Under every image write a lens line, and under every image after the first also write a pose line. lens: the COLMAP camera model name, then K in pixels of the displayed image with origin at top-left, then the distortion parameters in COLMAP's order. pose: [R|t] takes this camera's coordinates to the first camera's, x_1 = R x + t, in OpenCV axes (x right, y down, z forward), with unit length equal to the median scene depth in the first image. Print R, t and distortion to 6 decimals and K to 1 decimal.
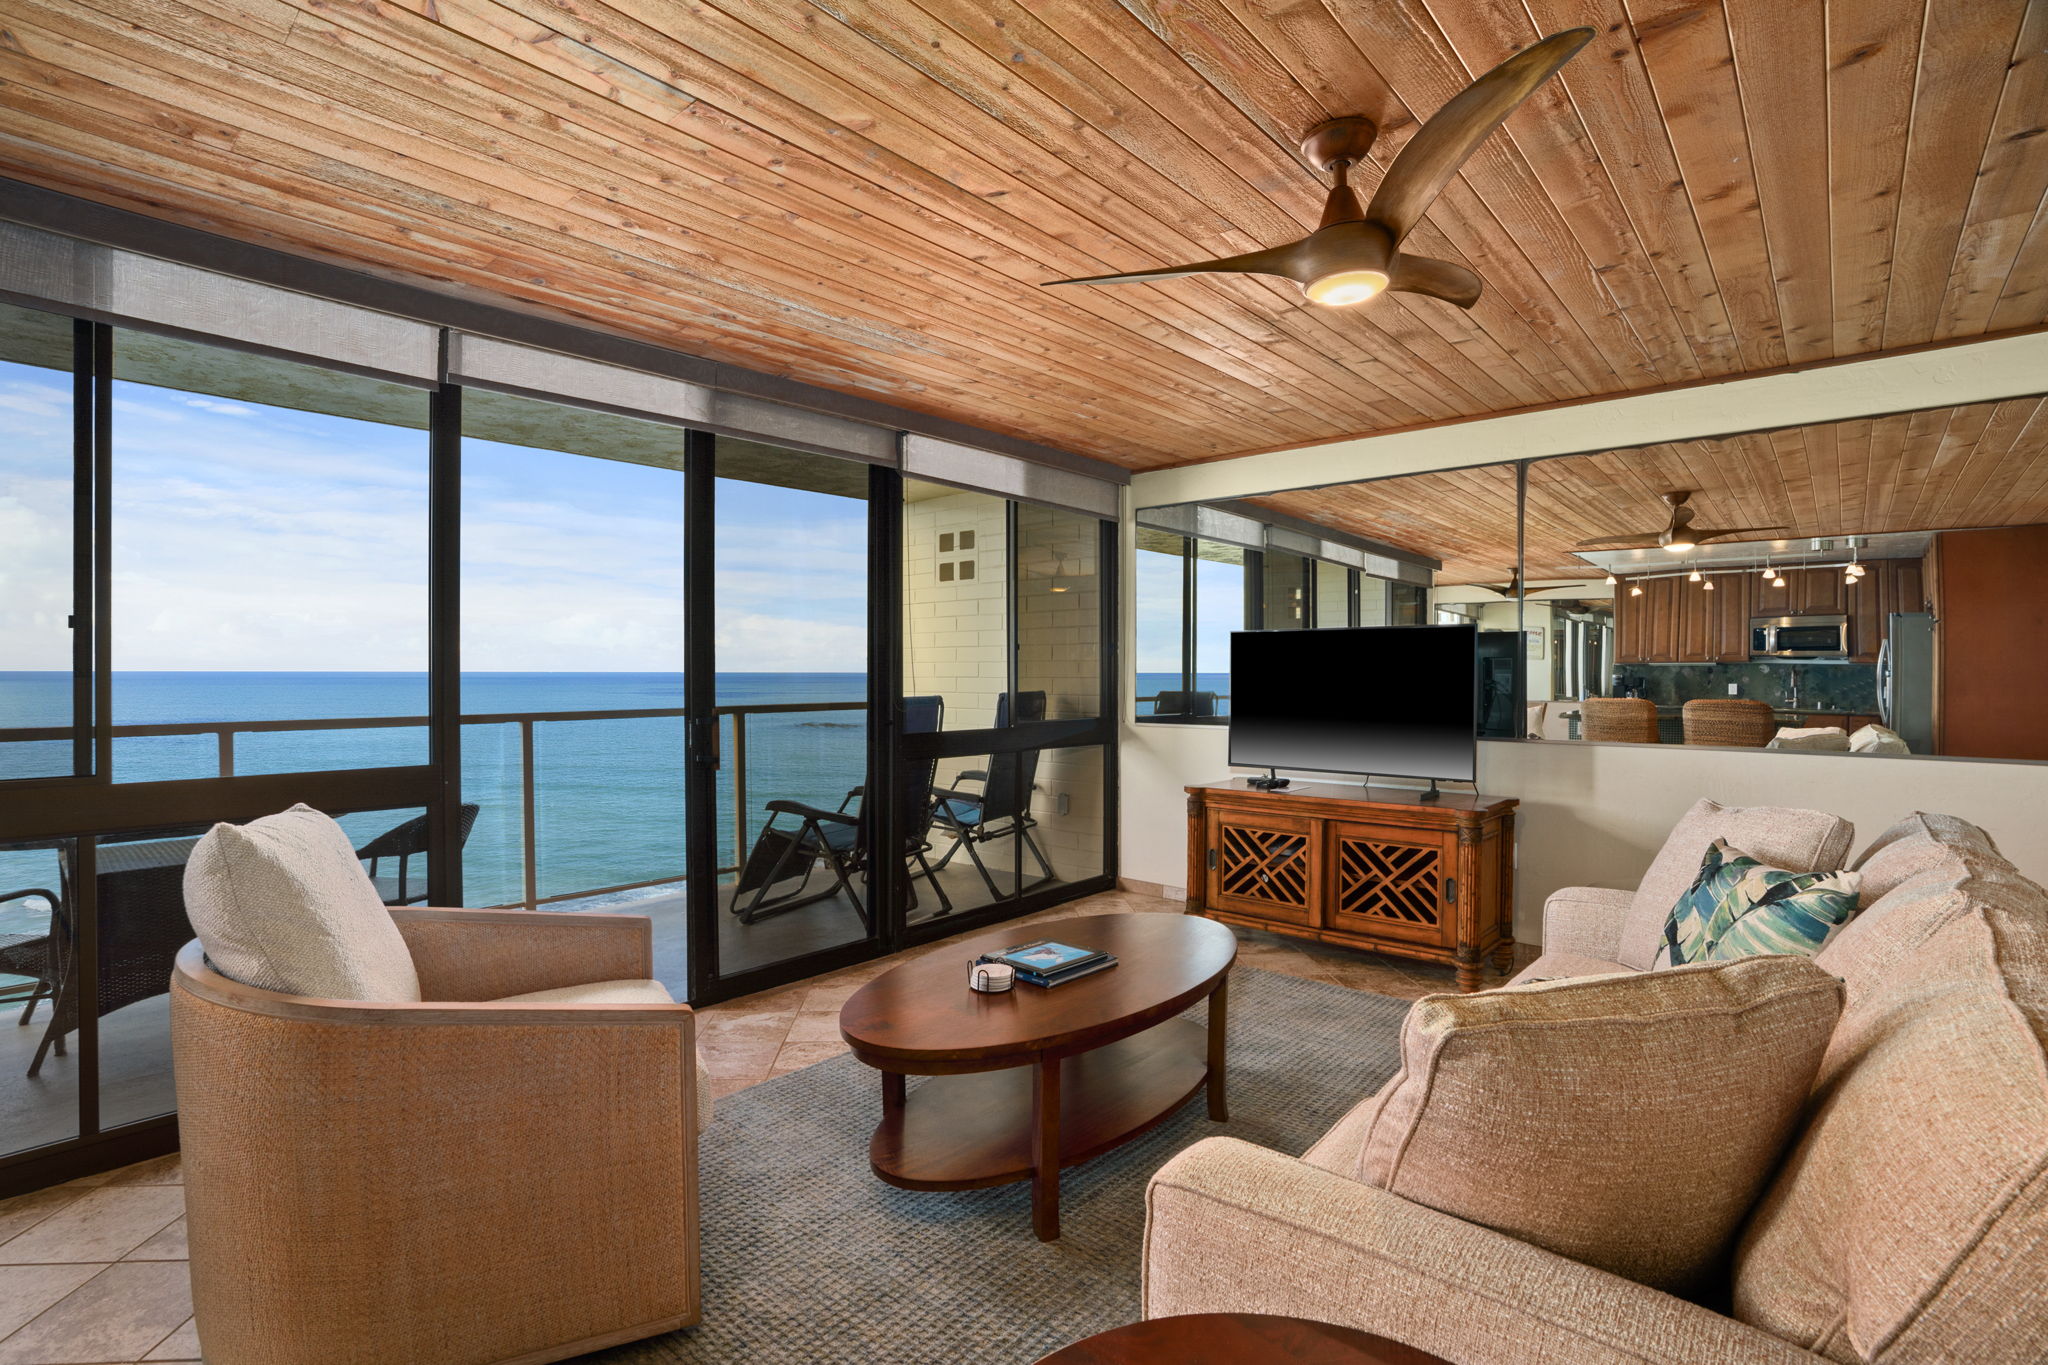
lens RADIAL K [[945.5, 0, 1006.2], [0, 945.5, 684.2], [0, 0, 1]] dist [-0.060034, 0.020351]
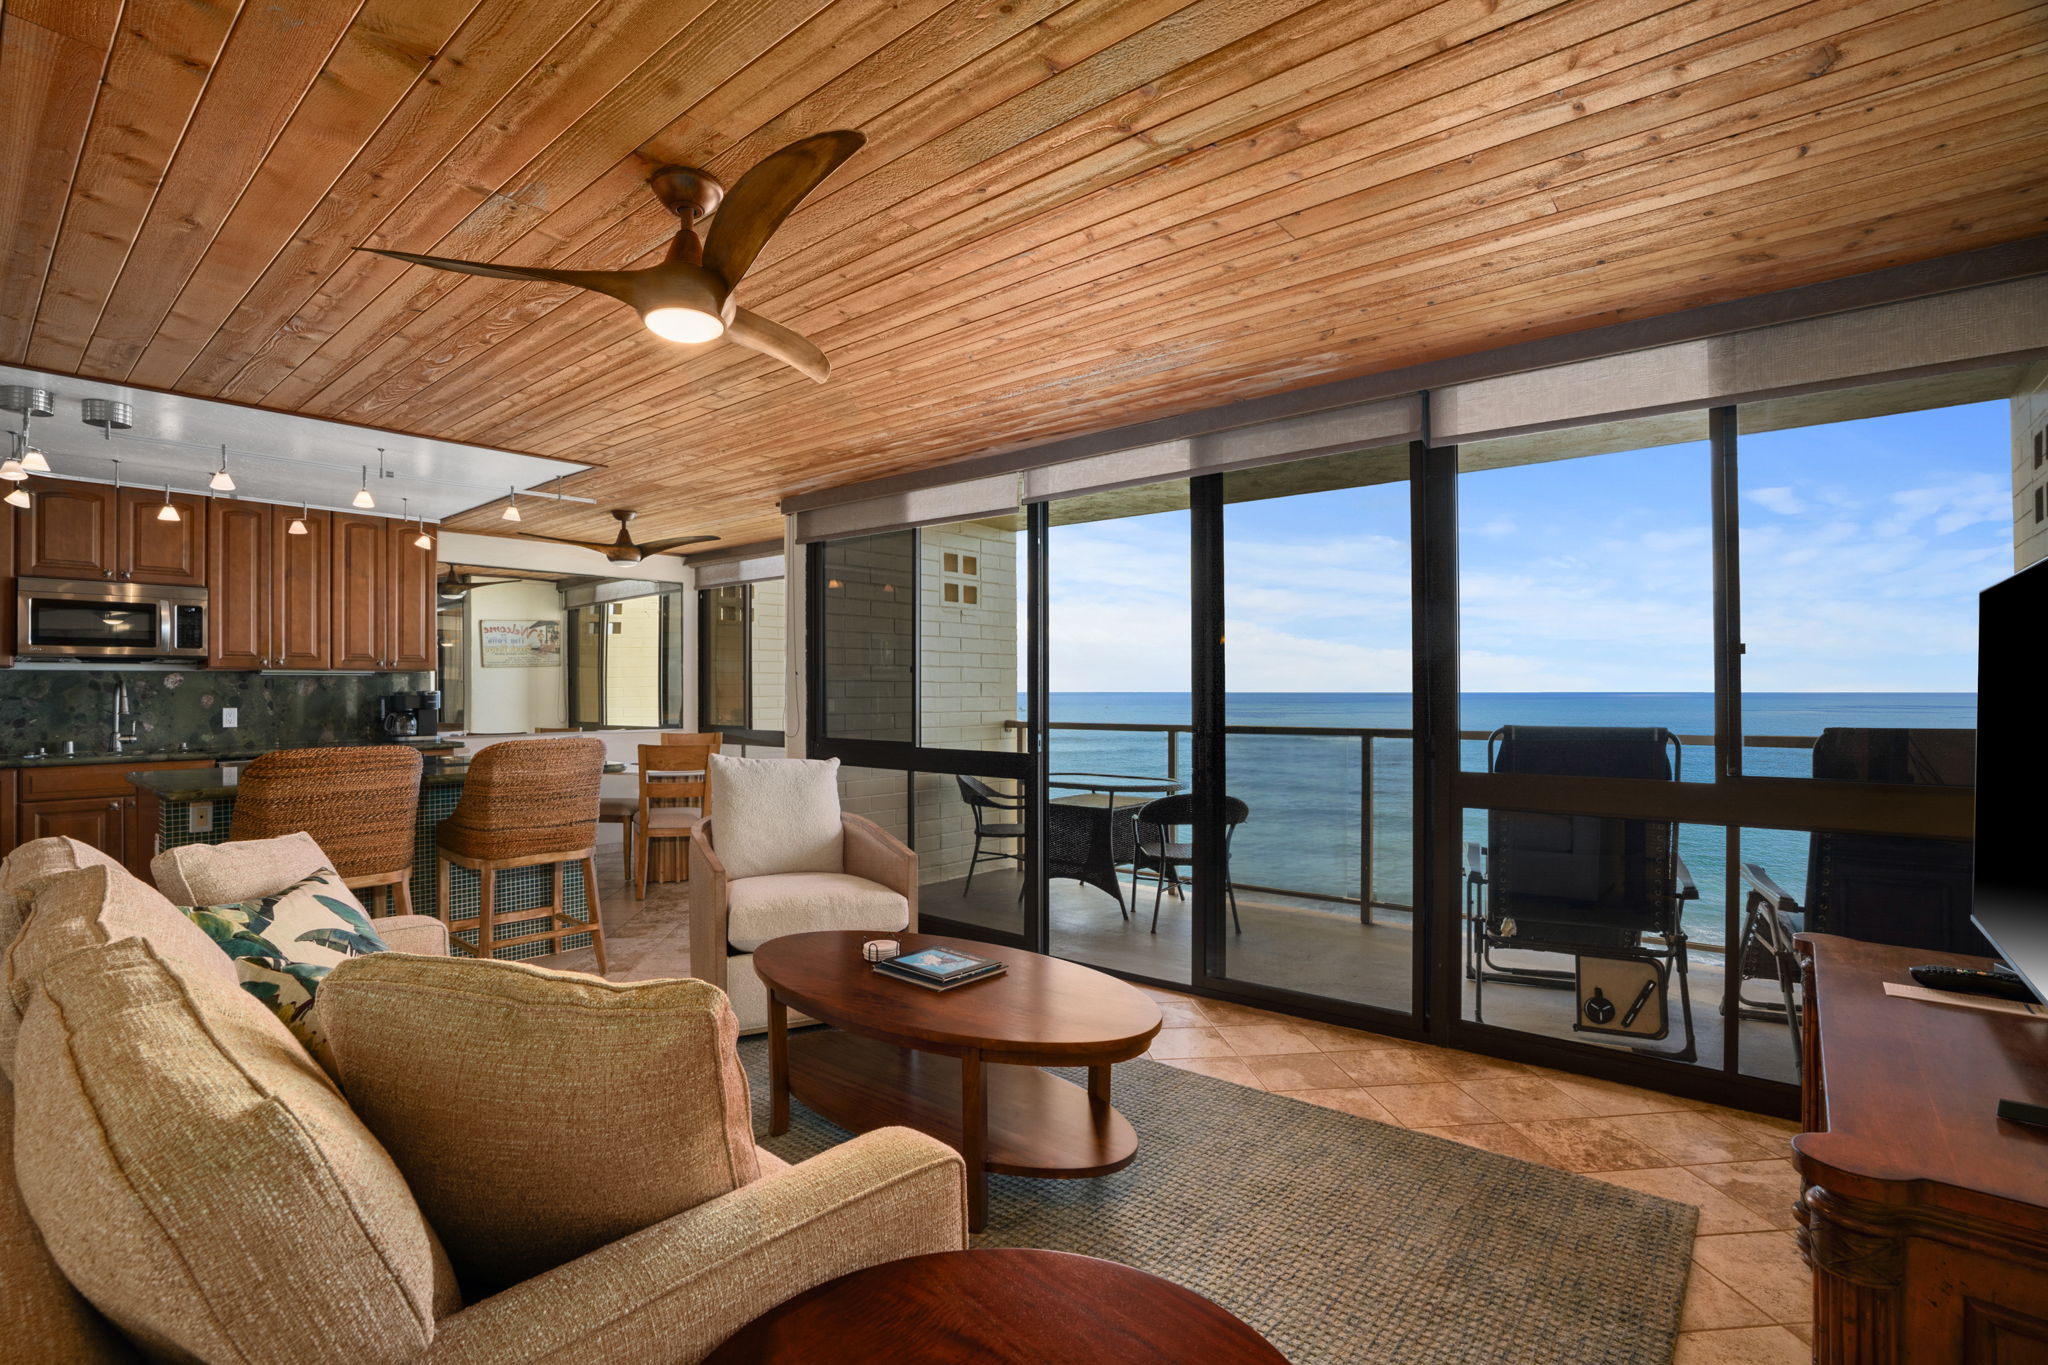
lens RADIAL K [[945.5, 0, 1006.2], [0, 945.5, 684.2], [0, 0, 1]] dist [-0.060034, 0.020351]
pose [[0.048250, -0.007627, -0.998806, 0.753210], [-0.009632, 0.999921, -0.008101, -0.011041], [0.998789, 0.010012, 0.048173, 0.696248]]
